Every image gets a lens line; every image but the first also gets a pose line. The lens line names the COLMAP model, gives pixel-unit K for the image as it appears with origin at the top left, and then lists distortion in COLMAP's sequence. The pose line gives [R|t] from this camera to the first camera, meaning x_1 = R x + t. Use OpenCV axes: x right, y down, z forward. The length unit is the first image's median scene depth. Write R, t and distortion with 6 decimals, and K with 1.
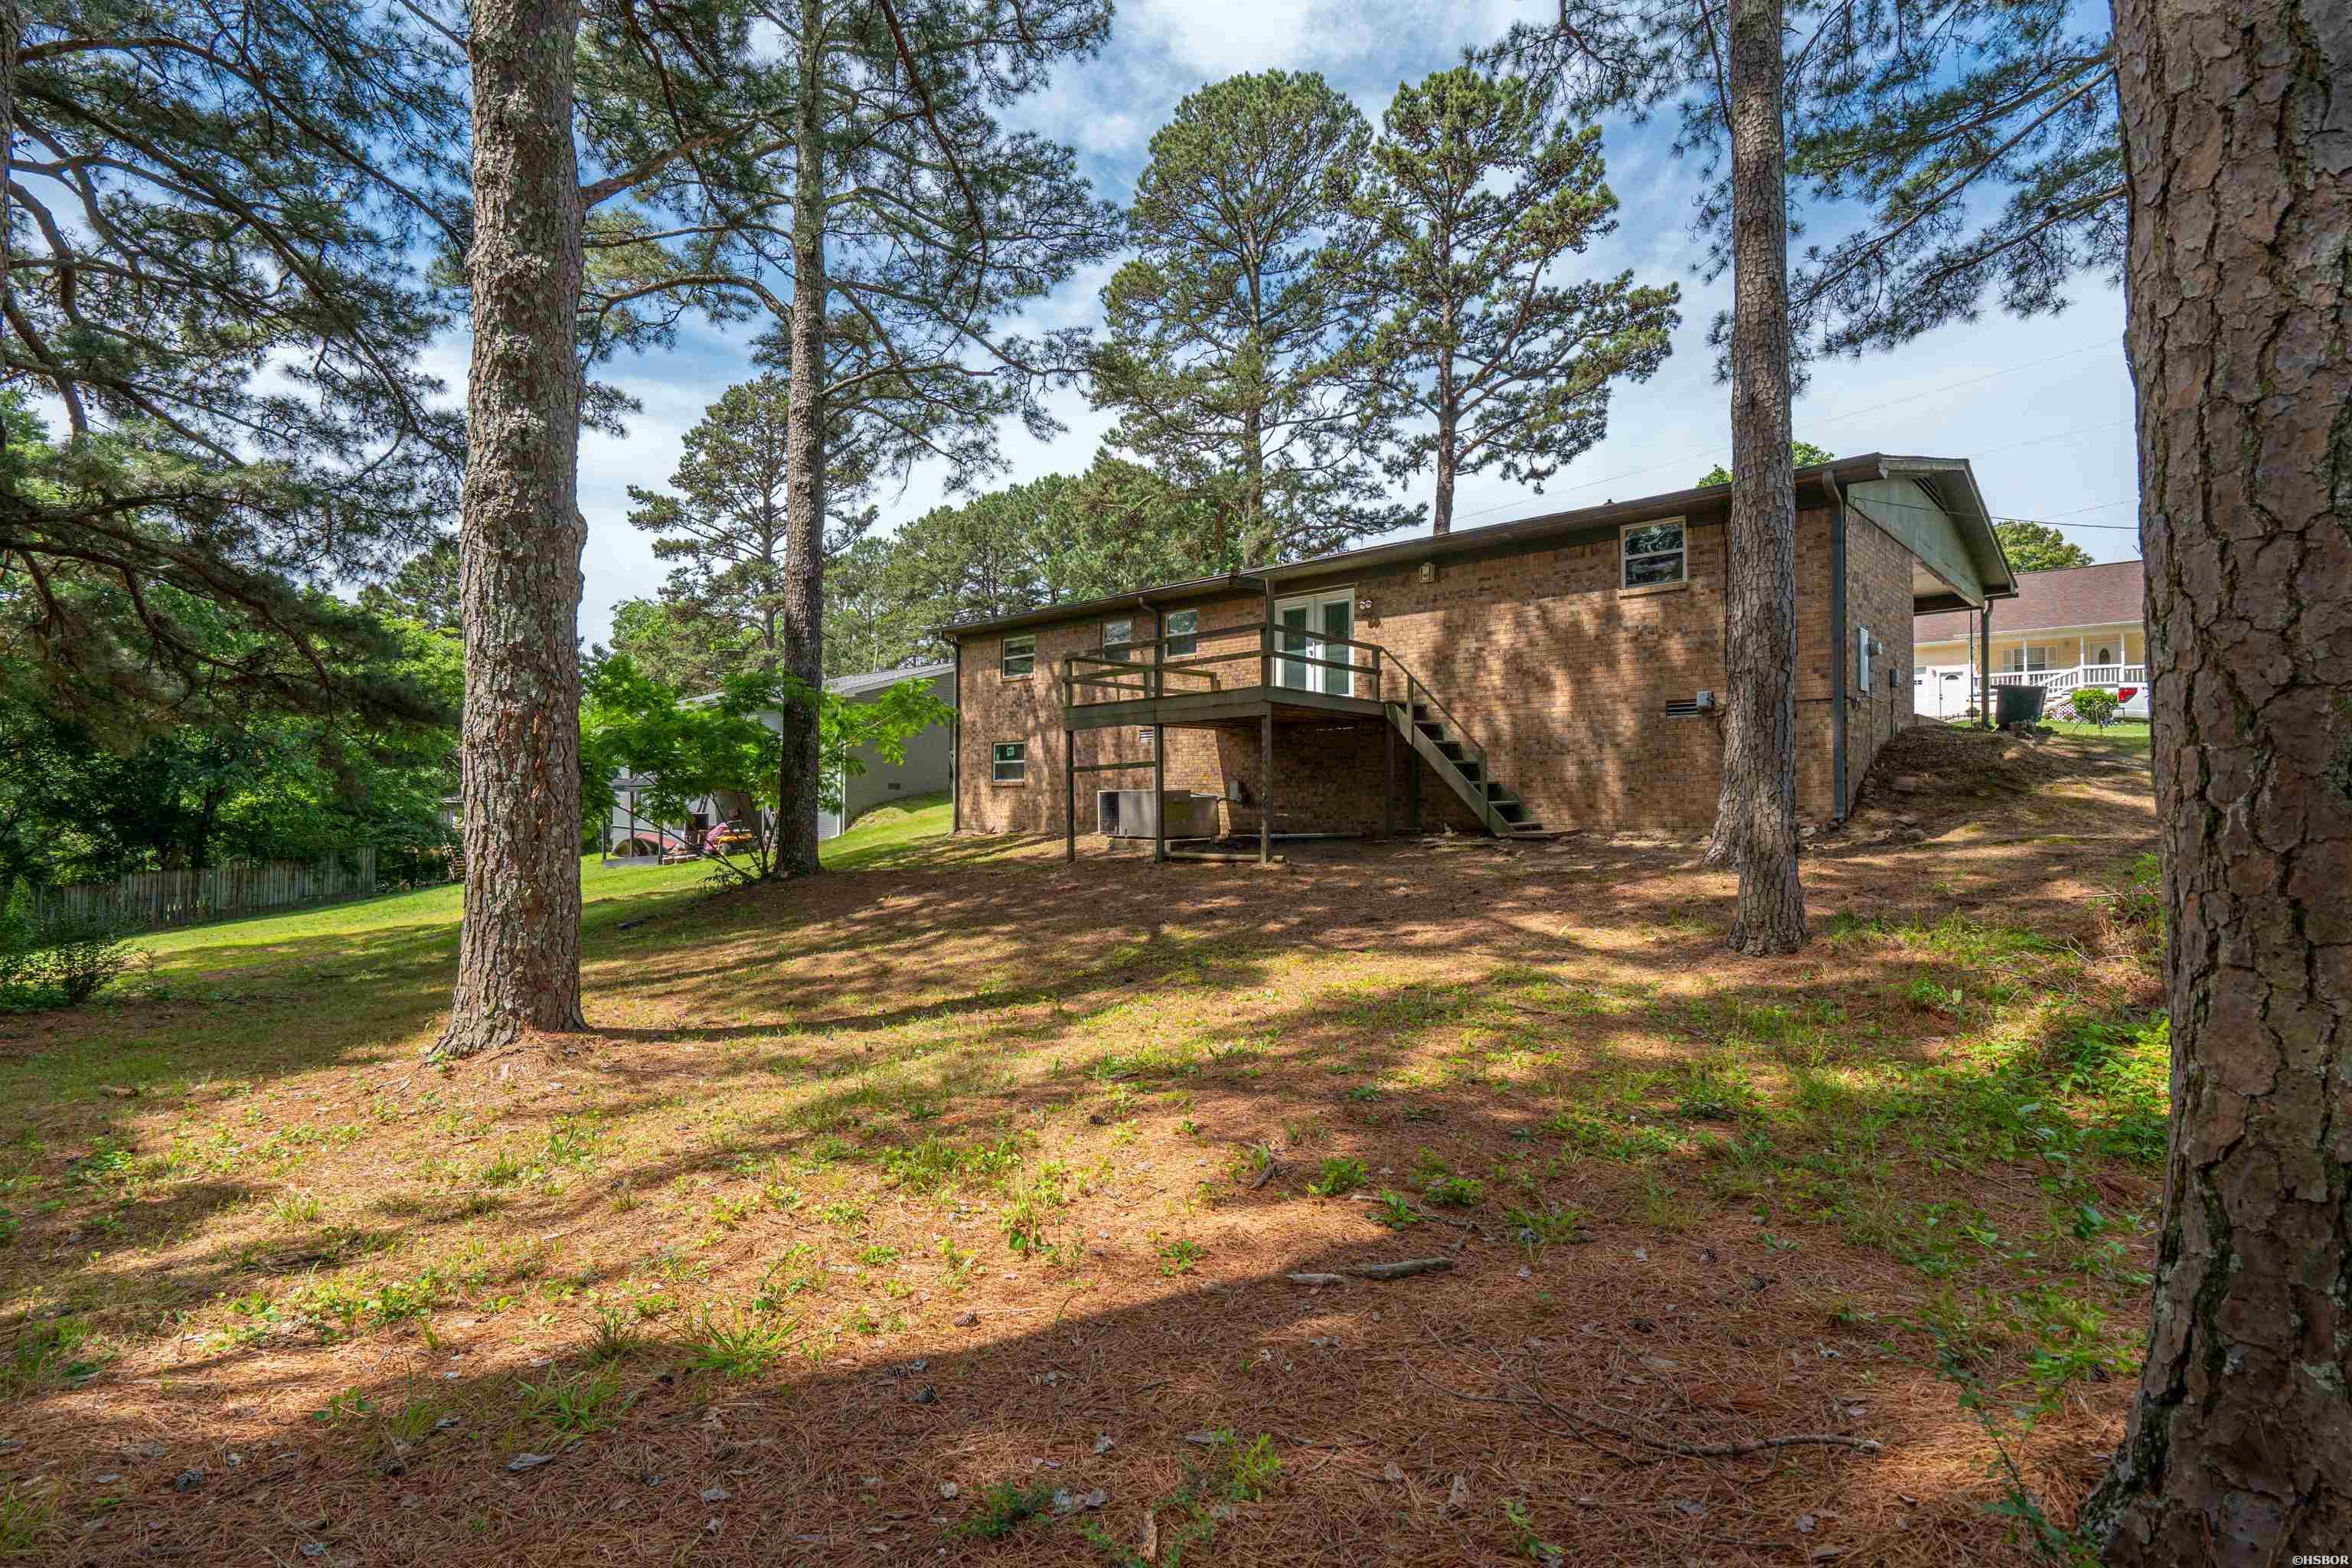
lens RADIAL K [[1066.3, 0, 1138.0], [0, 1066.3, 819.3], [0, 0, 1]] dist [-0.002150, 0.000551]
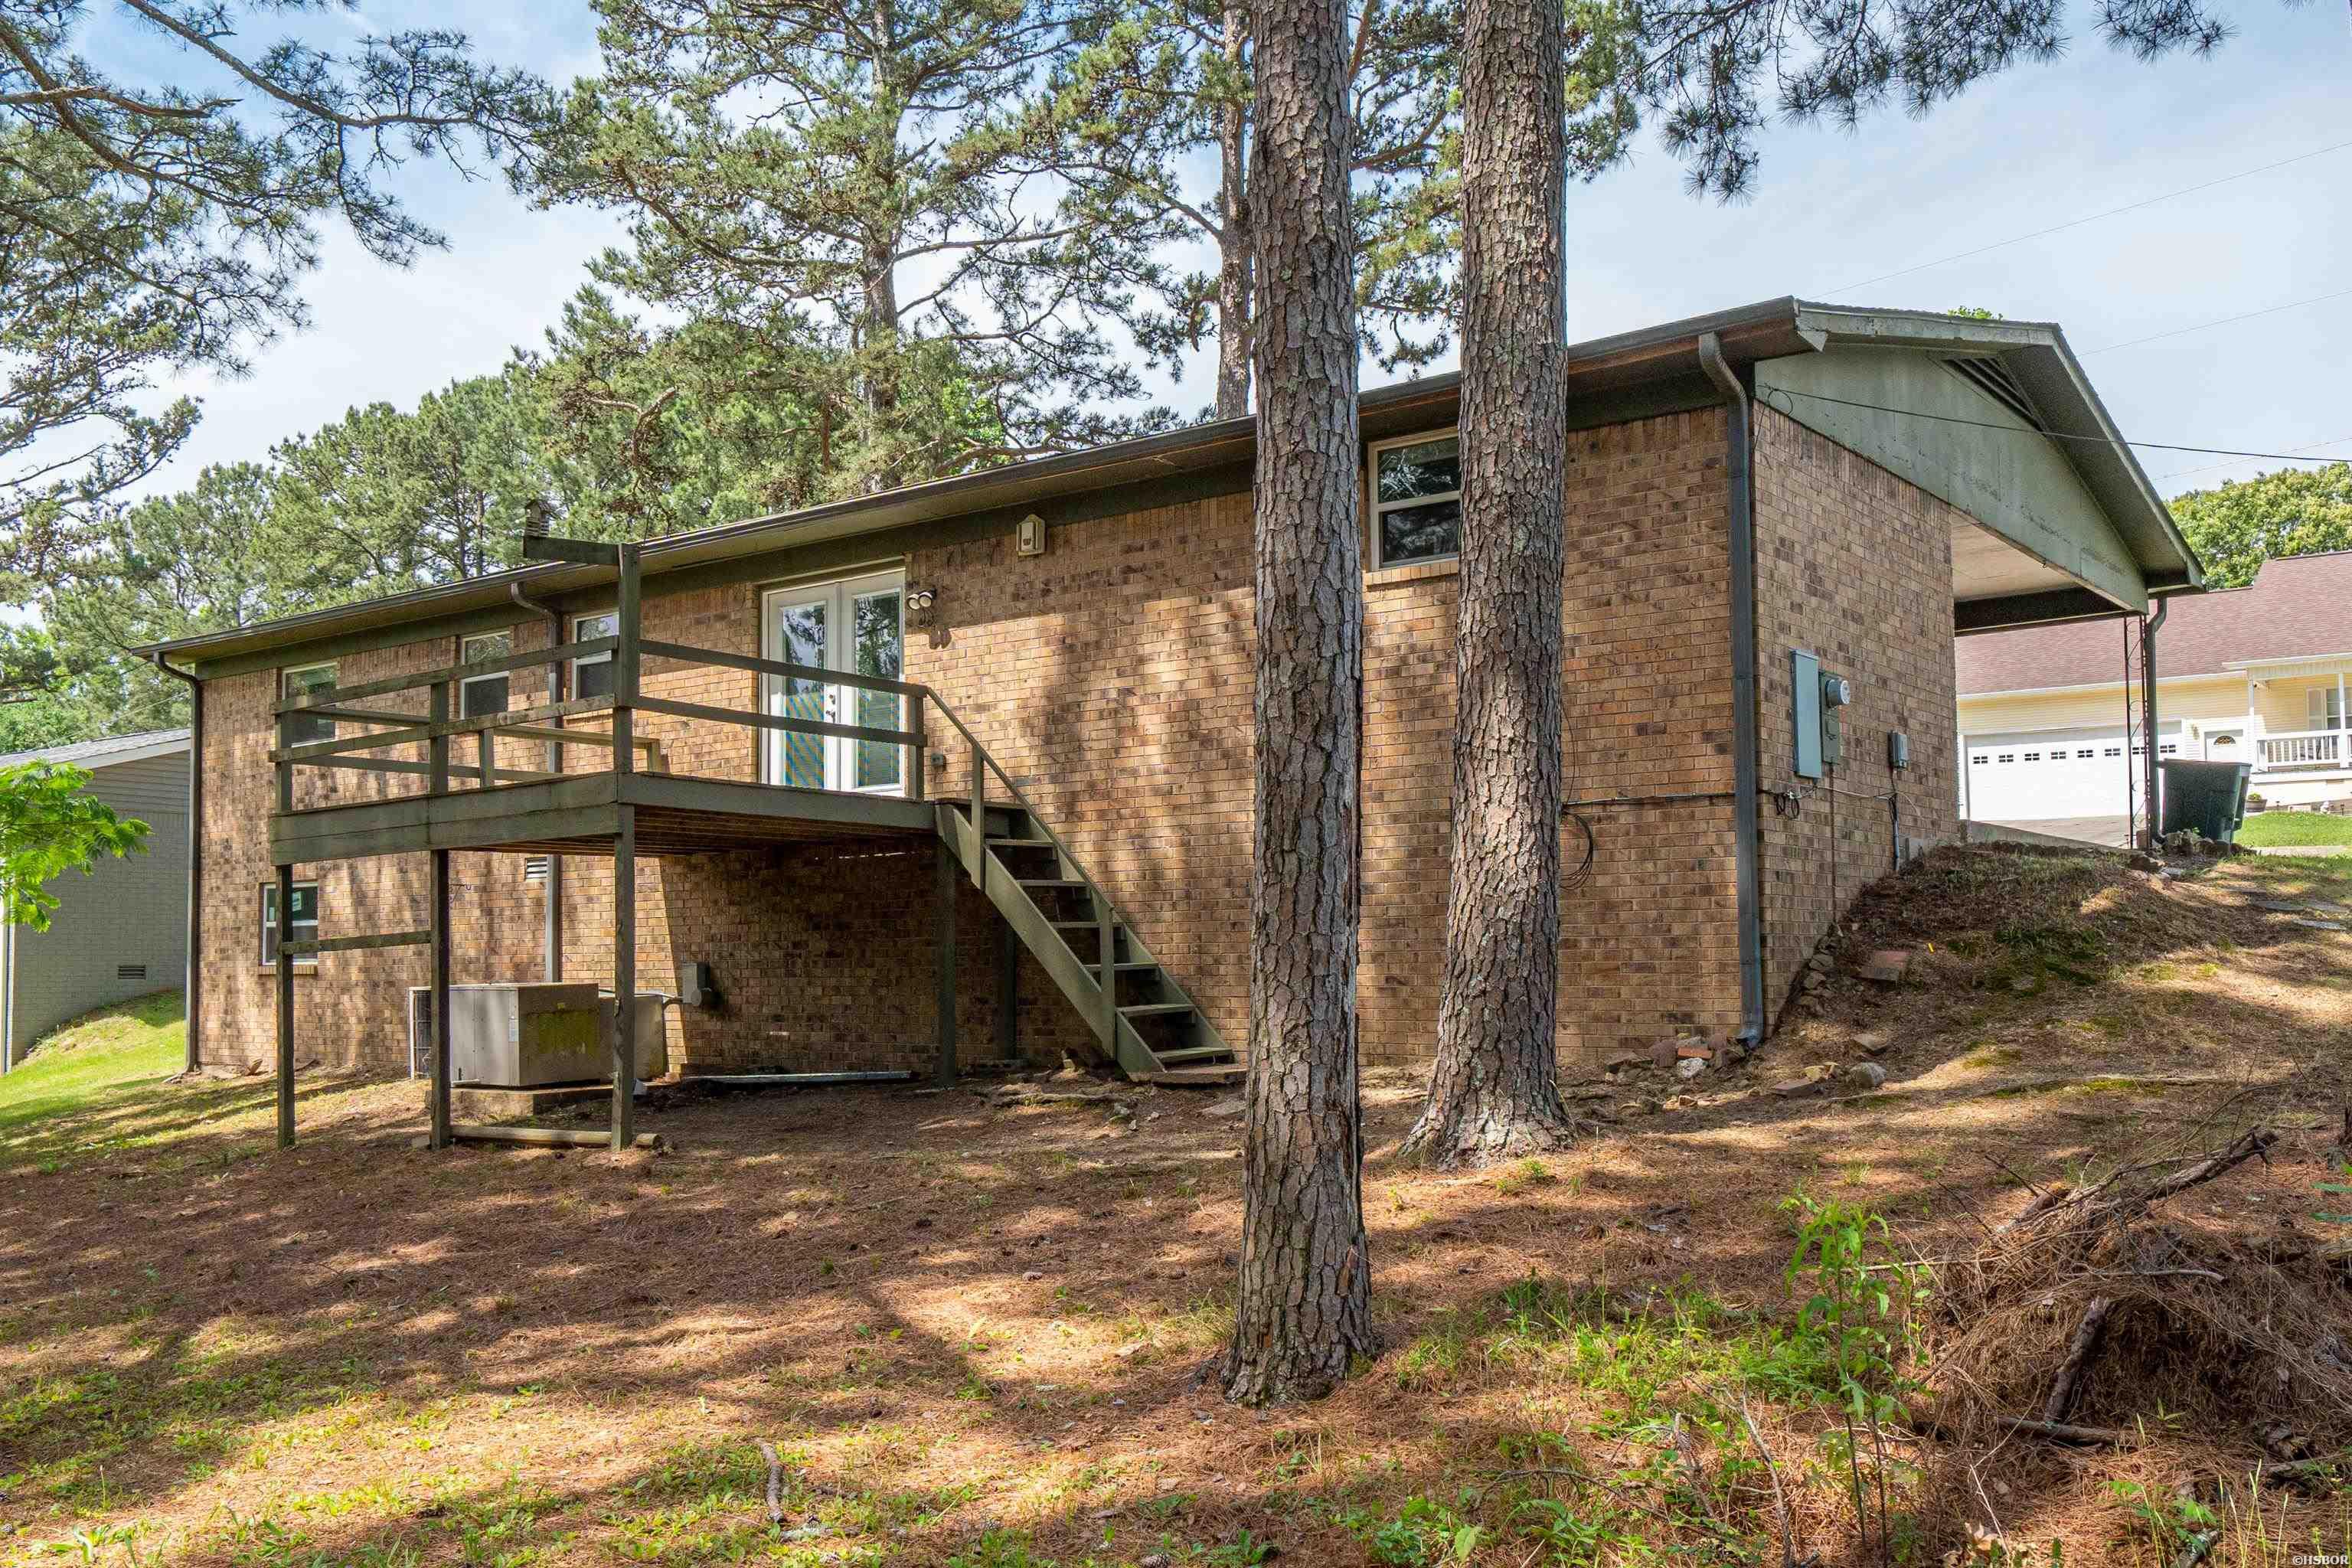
lens RADIAL K [[1975.0, 0, 1175.8], [0, 1975.0, 947.9], [0, 0, 1]] dist [0.007779, -0.011927]
pose [[0.993859, -0.013509, 0.109824, 0.191572], [0.016349, 0.999554, -0.025005, -0.015744], [-0.109437, 0.026647, 0.993636, 0.081546]]
